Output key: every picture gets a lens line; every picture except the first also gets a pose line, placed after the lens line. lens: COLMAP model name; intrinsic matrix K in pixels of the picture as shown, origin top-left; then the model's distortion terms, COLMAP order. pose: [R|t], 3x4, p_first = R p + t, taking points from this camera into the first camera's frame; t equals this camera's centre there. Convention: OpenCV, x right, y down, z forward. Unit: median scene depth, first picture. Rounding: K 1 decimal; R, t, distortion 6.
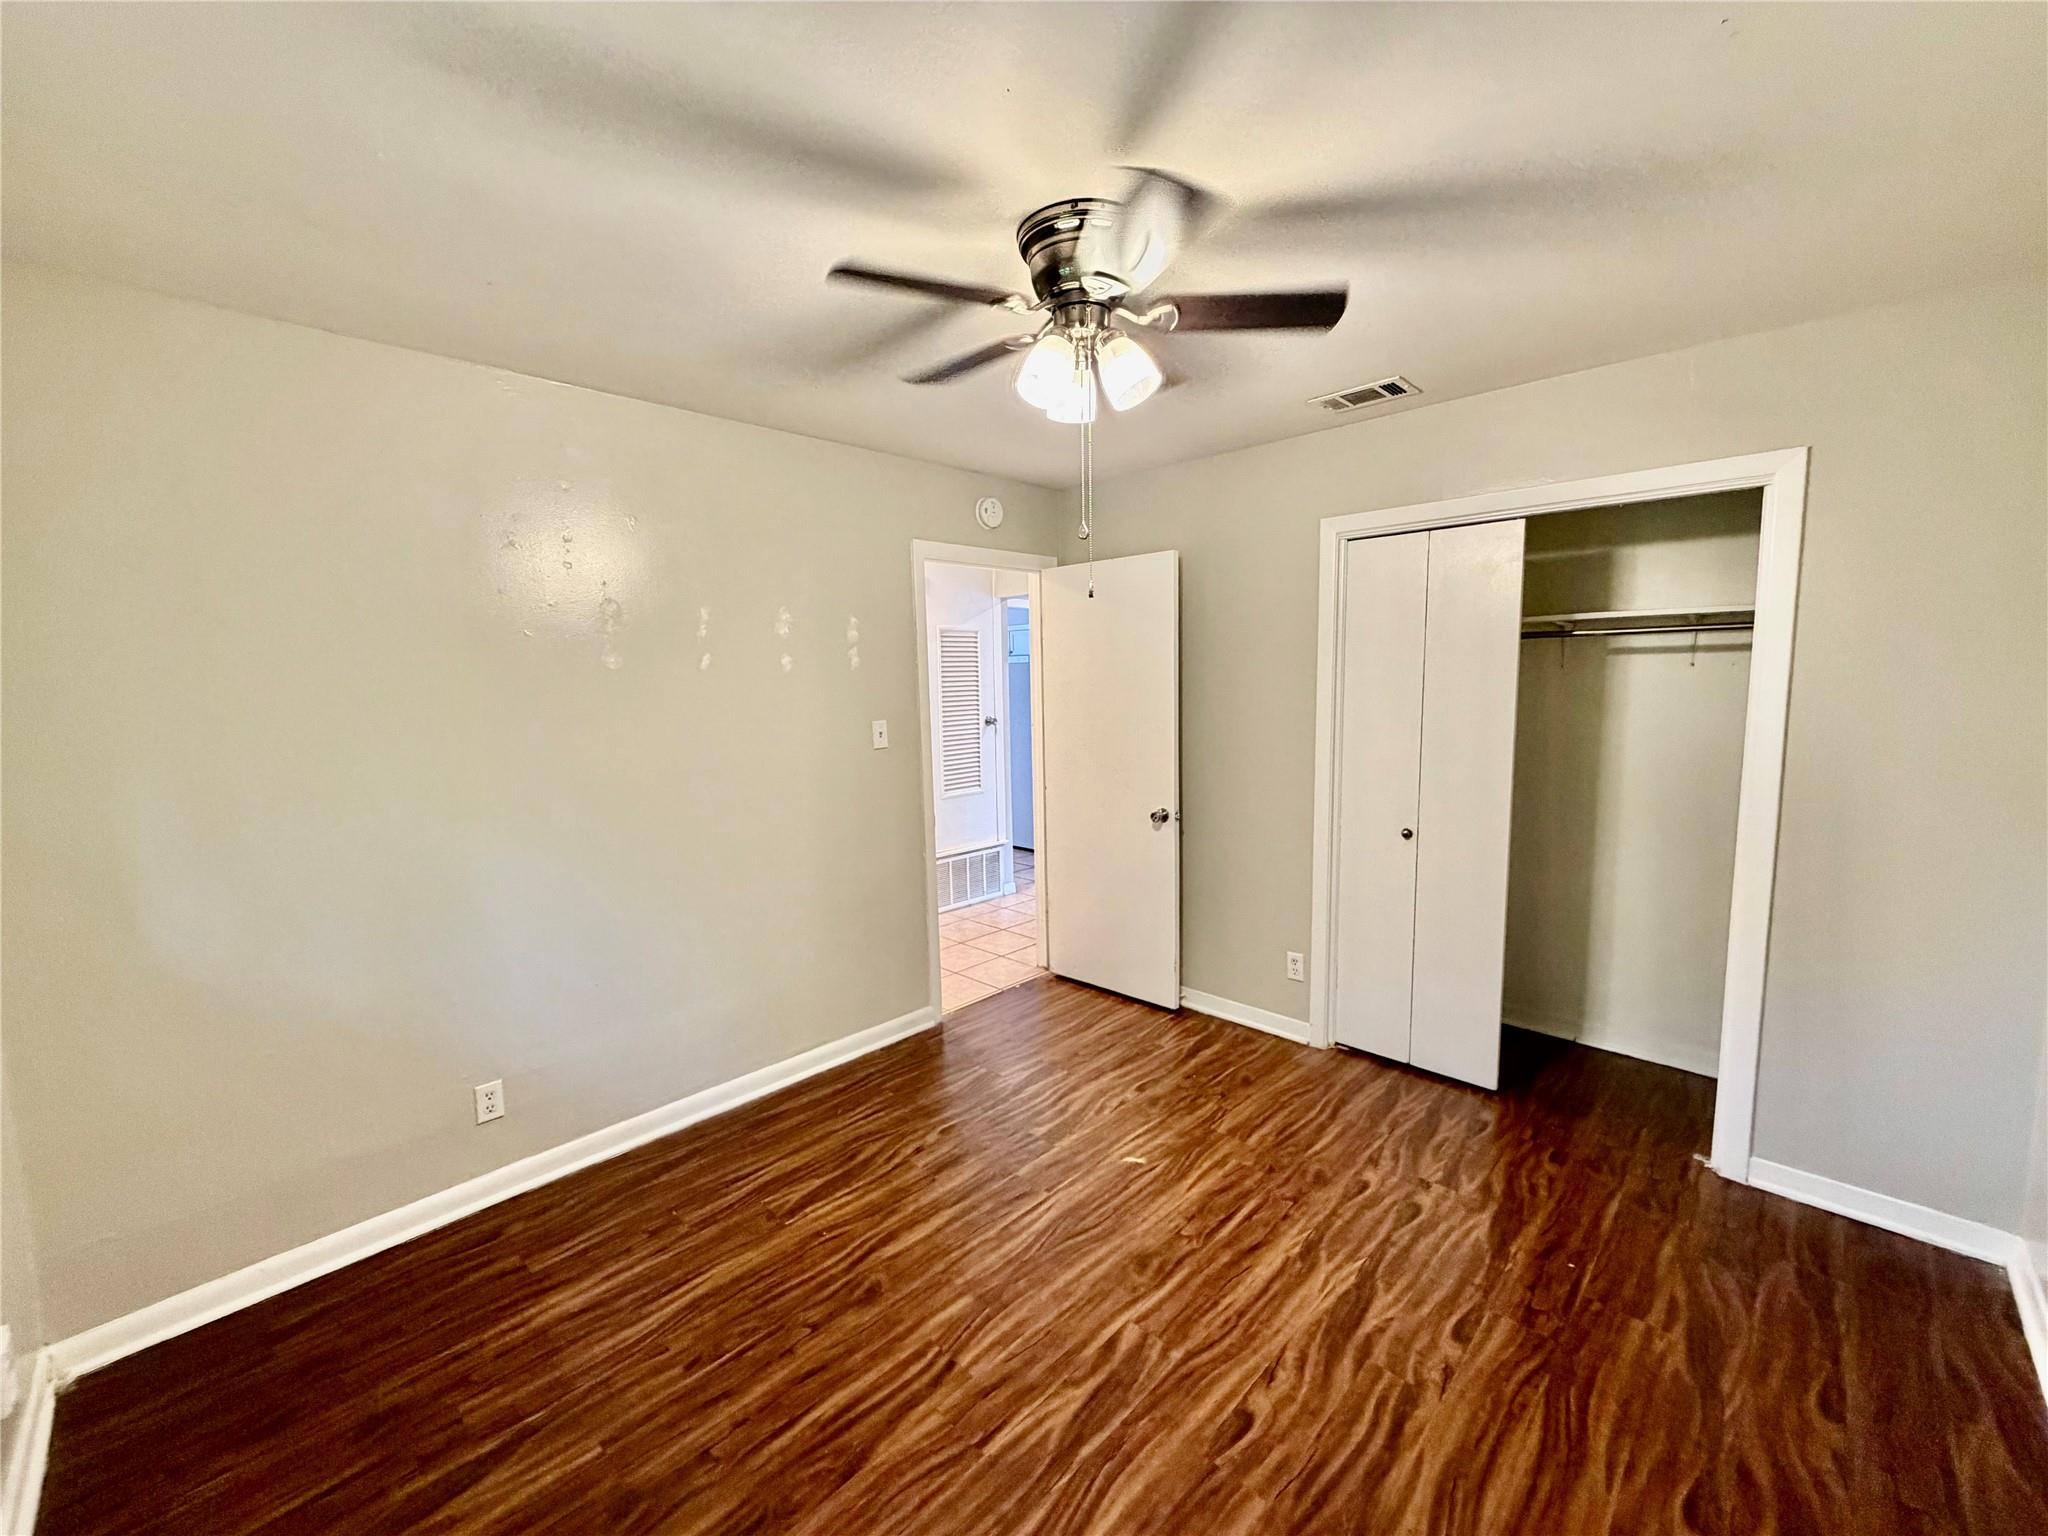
lens RADIAL K [[816.8, 0, 1024.0], [0, 816.8, 768.0], [0, 0, 1]] dist [0.014877, -0.000075]
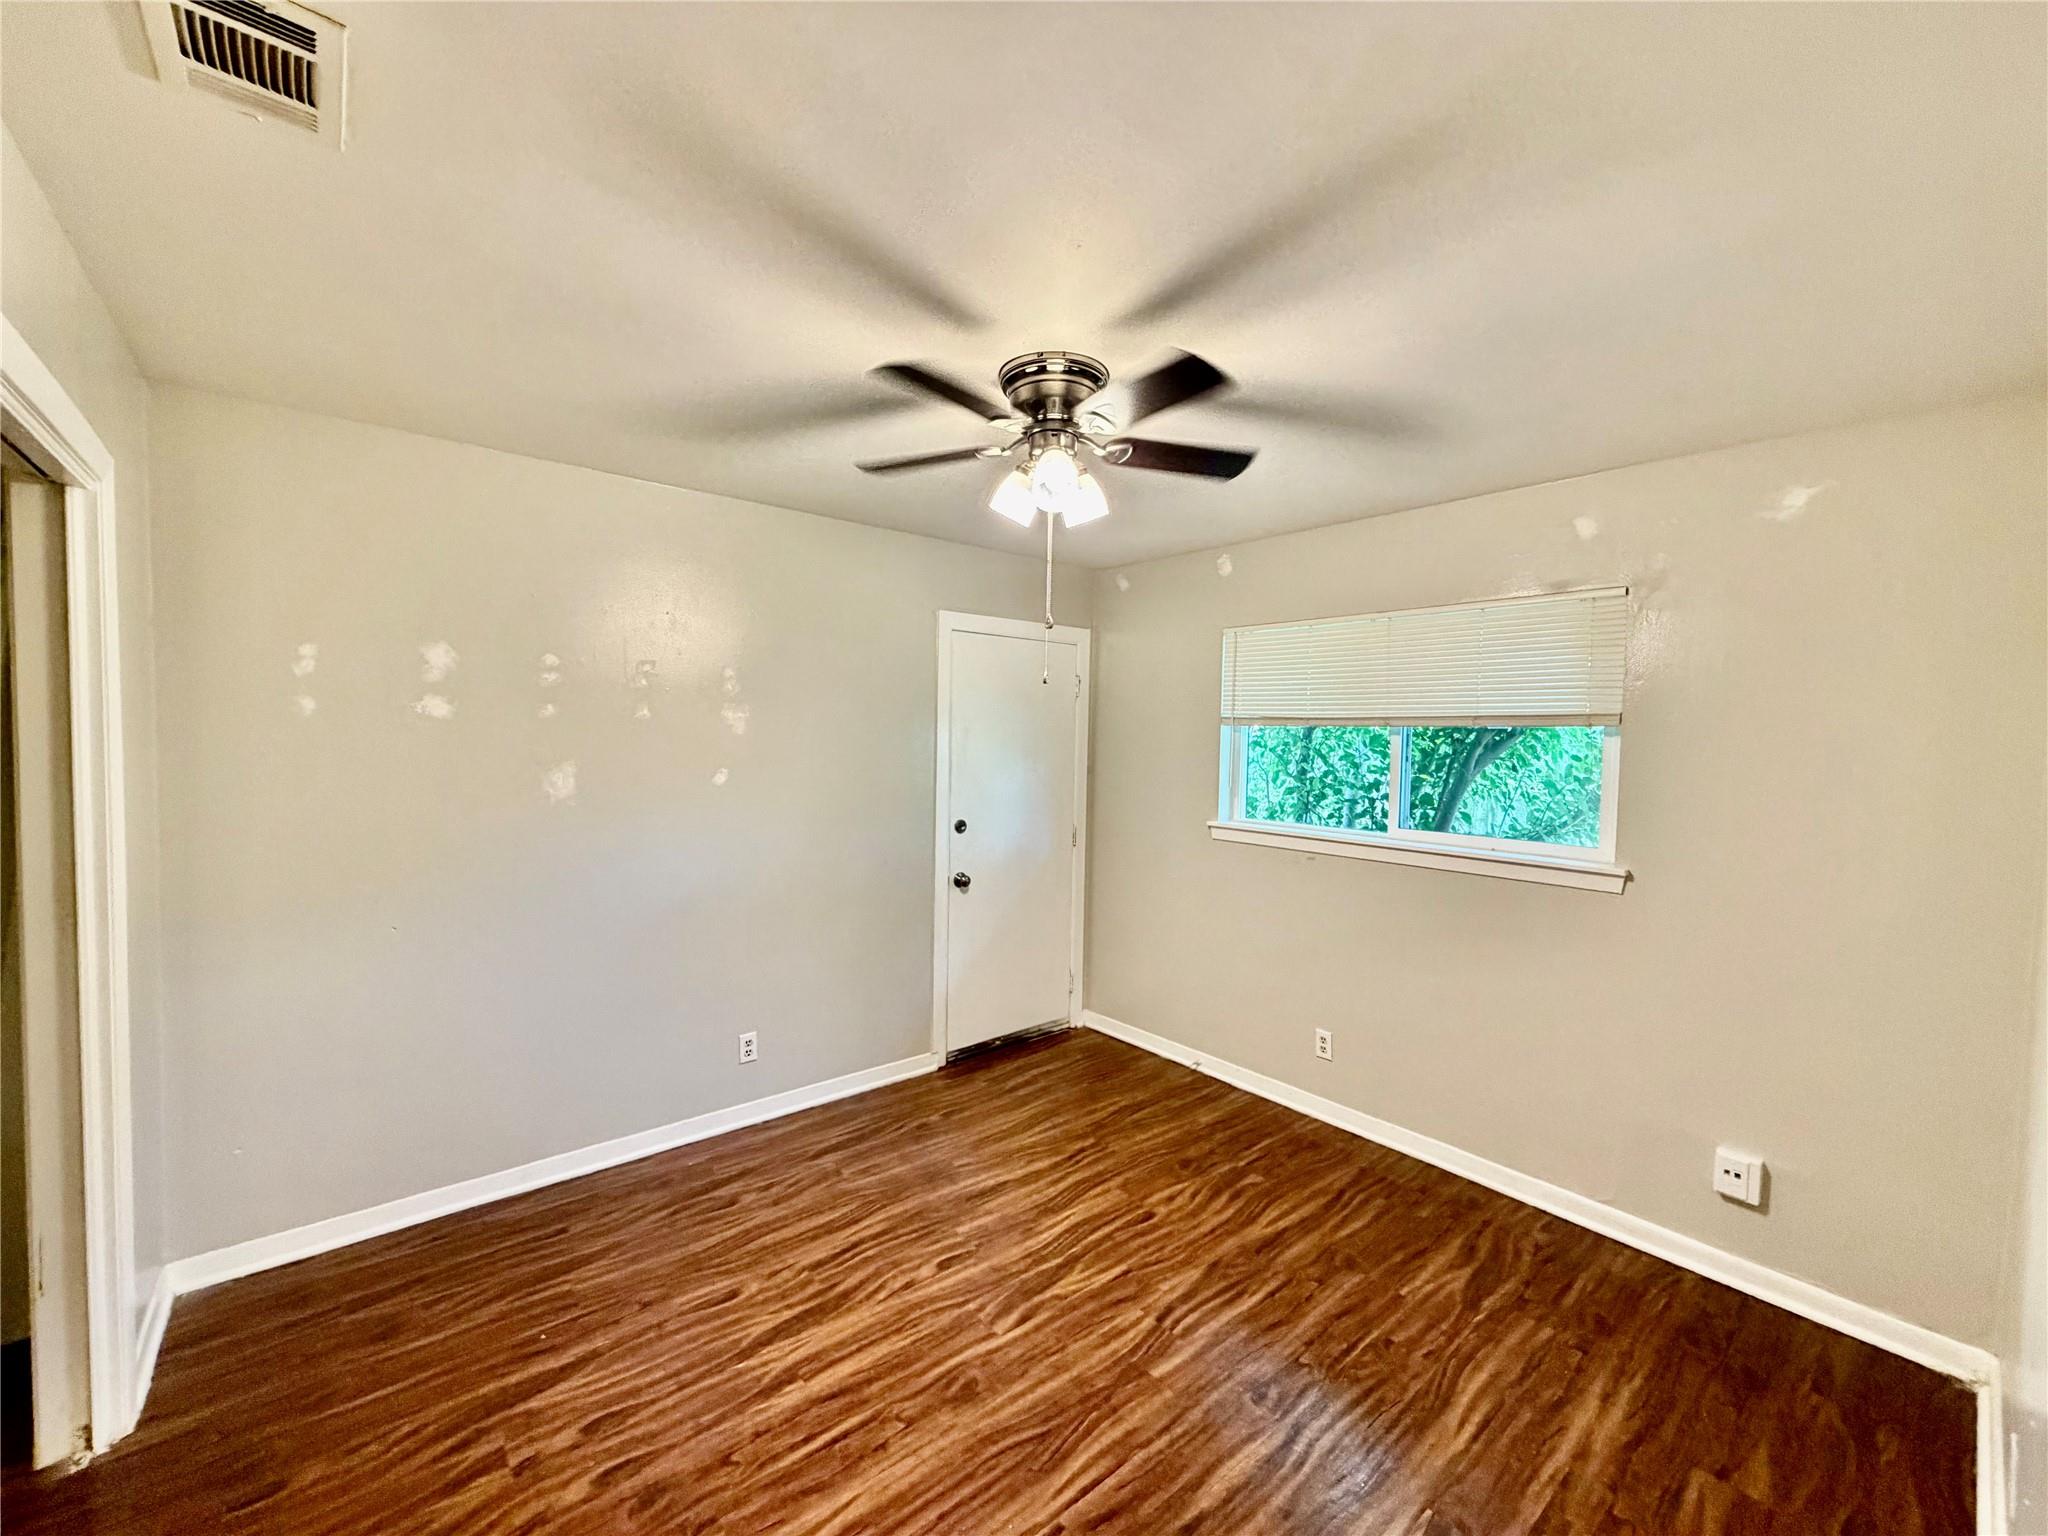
lens RADIAL K [[816.8, 0, 1024.0], [0, 816.8, 768.0], [0, 0, 1]] dist [0.014877, -0.000075]
pose [[-0.995260, -0.008114, 0.096914, -0.001701], [0.006350, 0.988965, 0.148013, -0.237550], [-0.097045, 0.147927, -0.984225, 1.997073]]
